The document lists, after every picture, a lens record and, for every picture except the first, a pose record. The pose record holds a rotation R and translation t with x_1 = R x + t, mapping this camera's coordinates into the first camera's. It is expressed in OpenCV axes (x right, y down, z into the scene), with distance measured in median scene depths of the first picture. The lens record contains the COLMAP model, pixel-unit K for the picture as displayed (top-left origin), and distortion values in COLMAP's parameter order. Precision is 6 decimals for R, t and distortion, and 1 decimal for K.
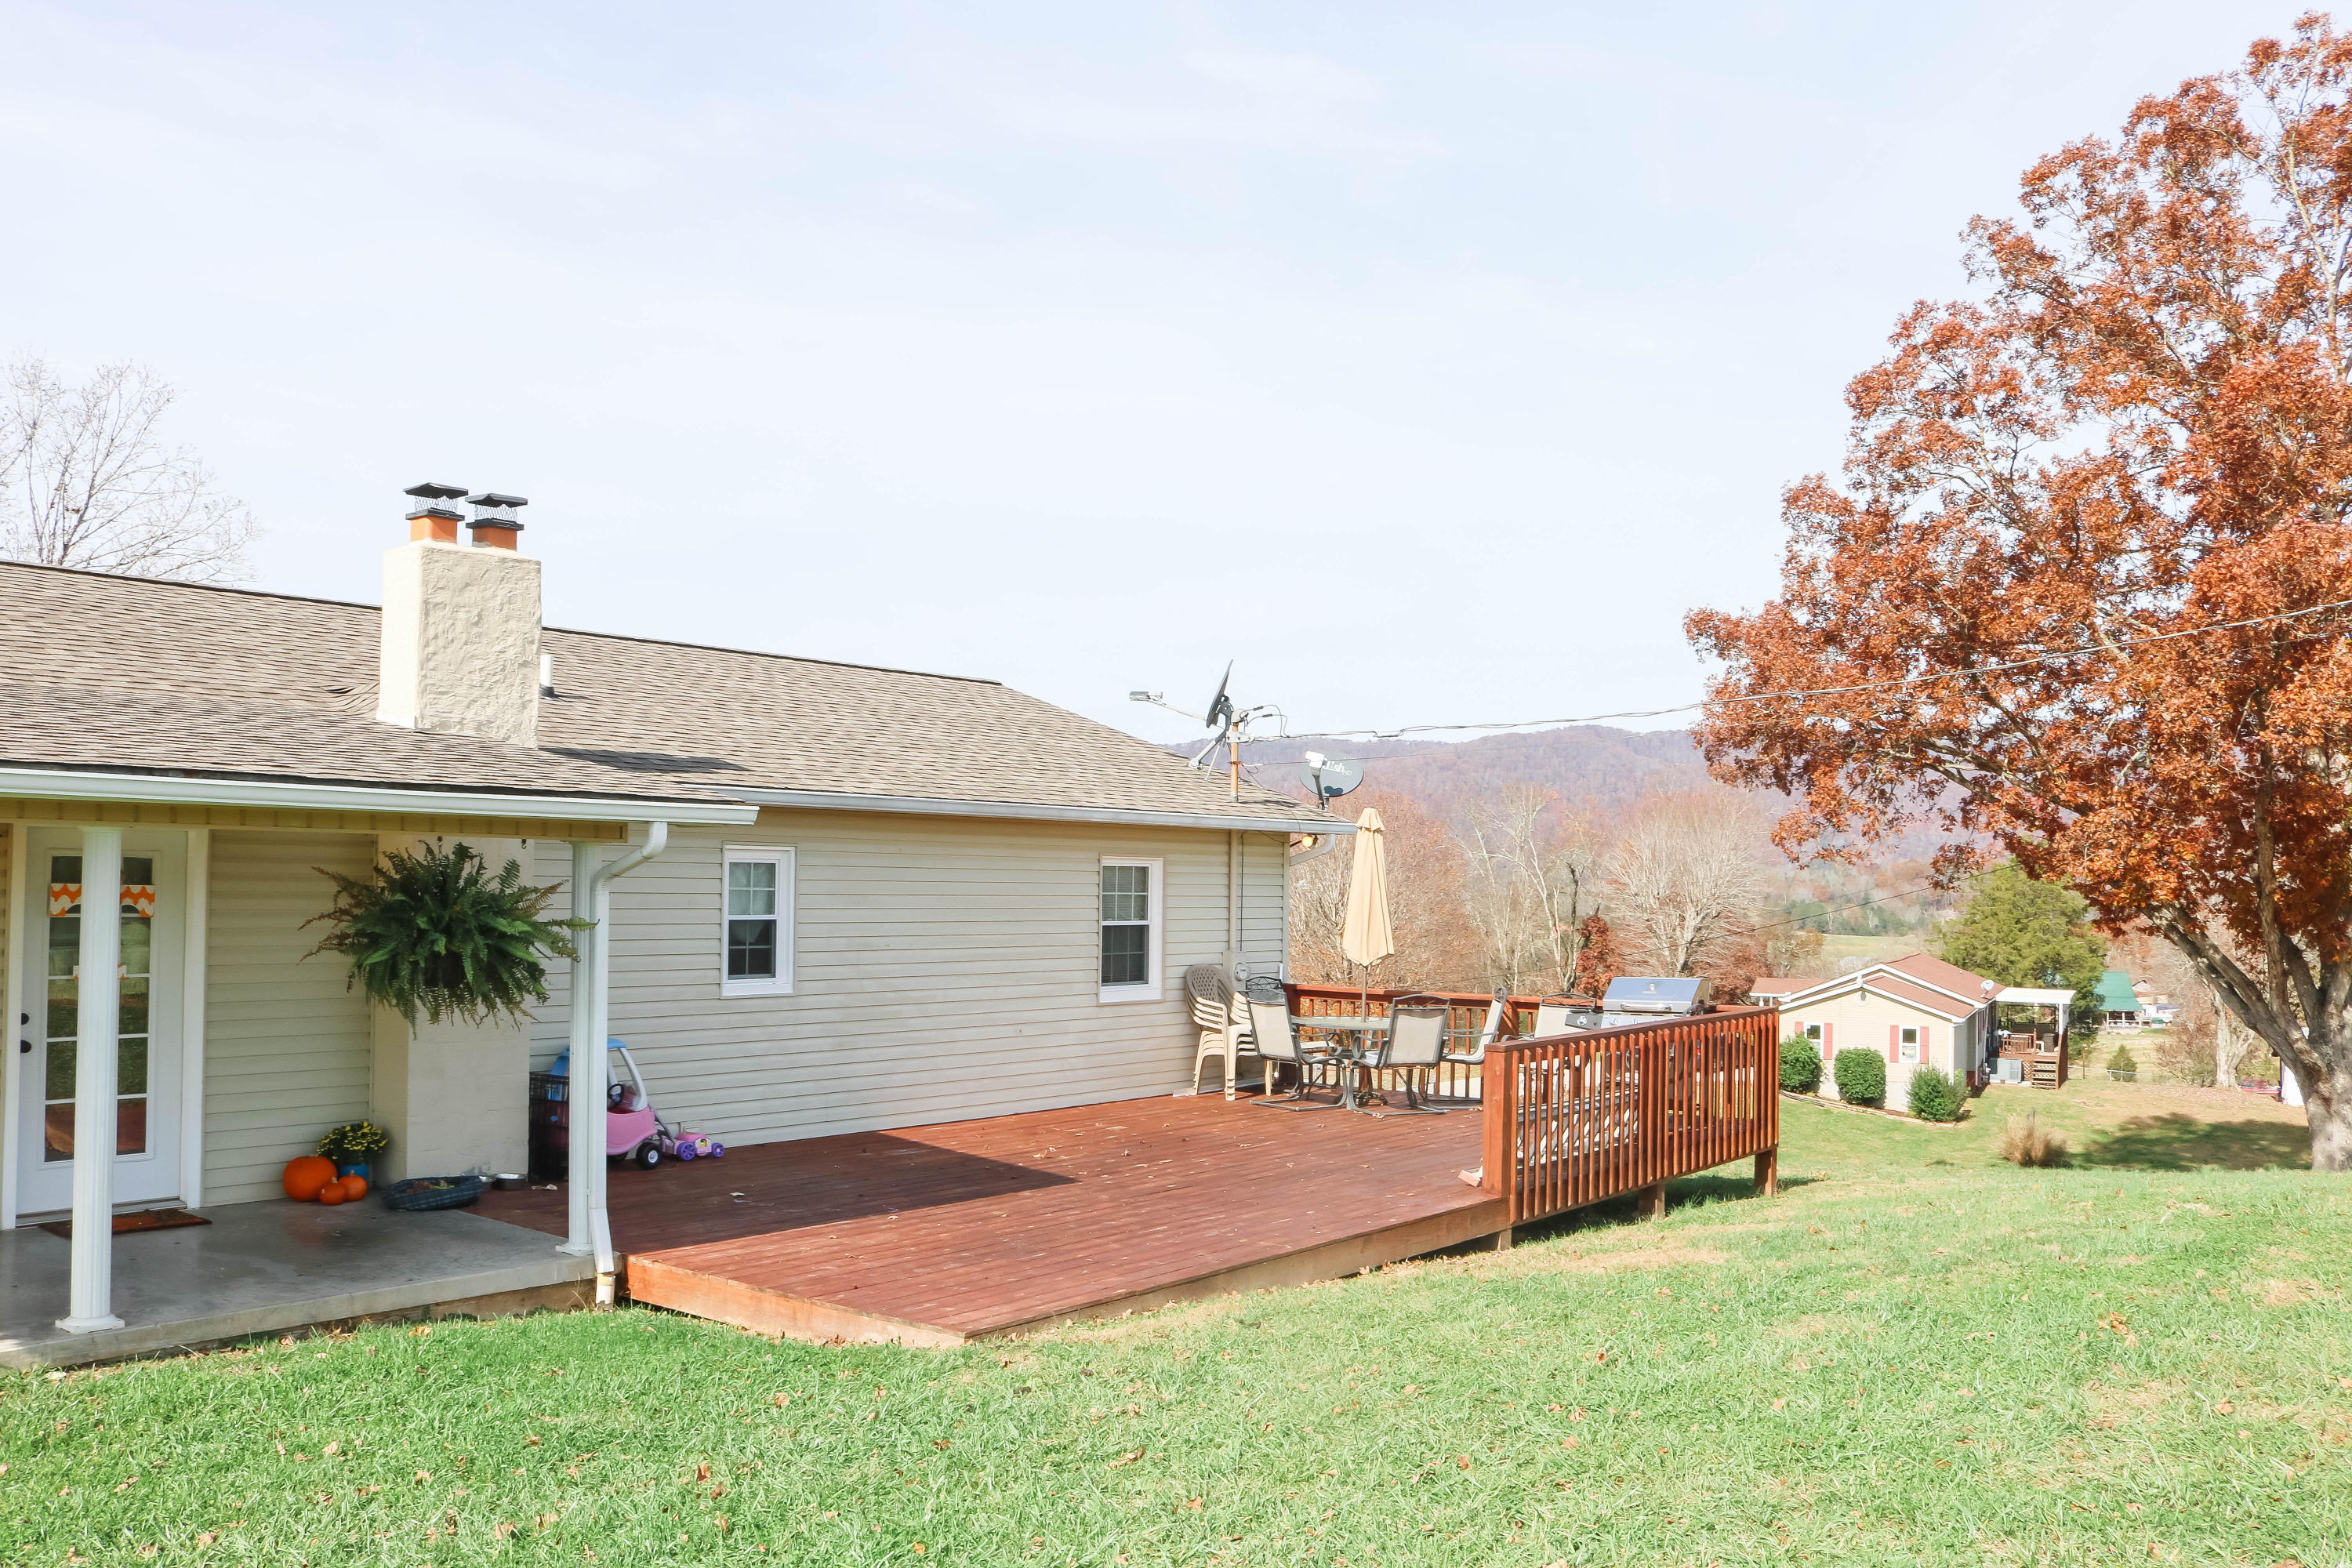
lens RADIAL K [[1905.9, 0, 1167.5], [0, 1905.9, 756.3], [0, 0, 1]] dist [-0.135317, 0.103337]
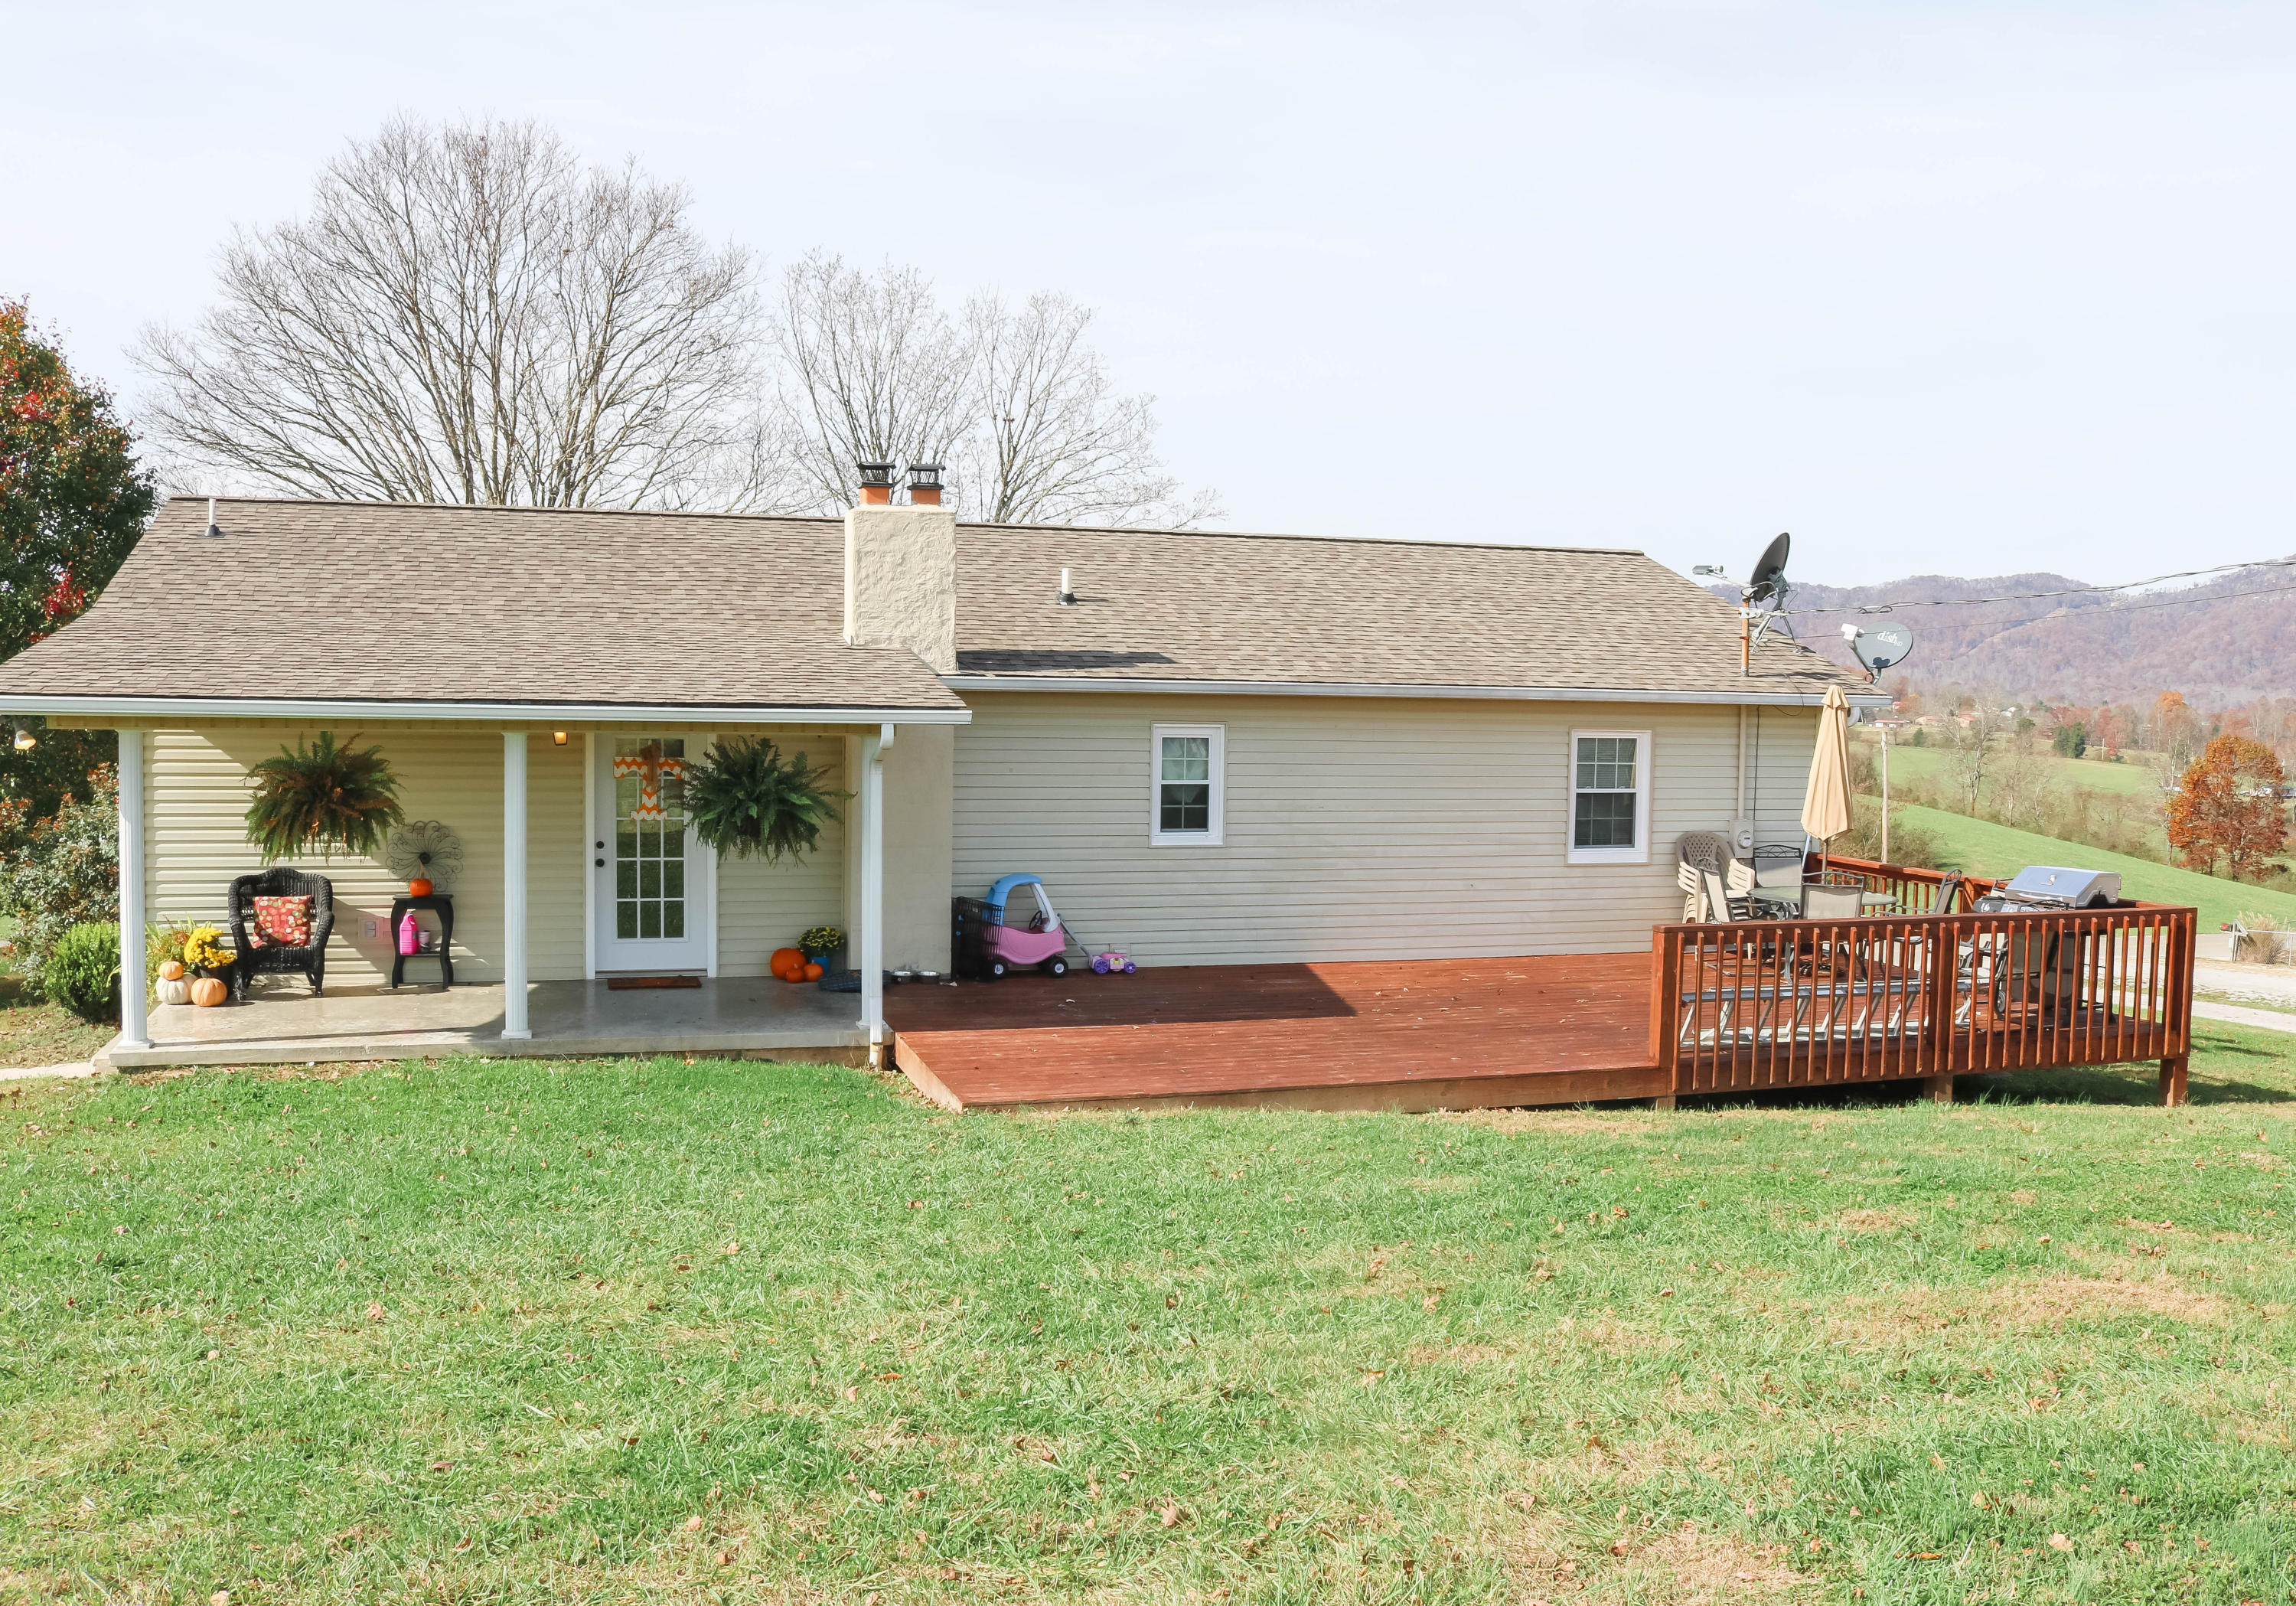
lens RADIAL K [[1903.0, 0, 1147.5], [0, 1903.0, 747.1], [0, 0, 1]] dist [-0.142988, -0.005531]
pose [[0.841902, 0.021388, -0.539207, 0.430676], [0.025132, 0.996576, 0.078770, -0.035783], [0.539045, -0.079868, 0.838481, -0.045298]]
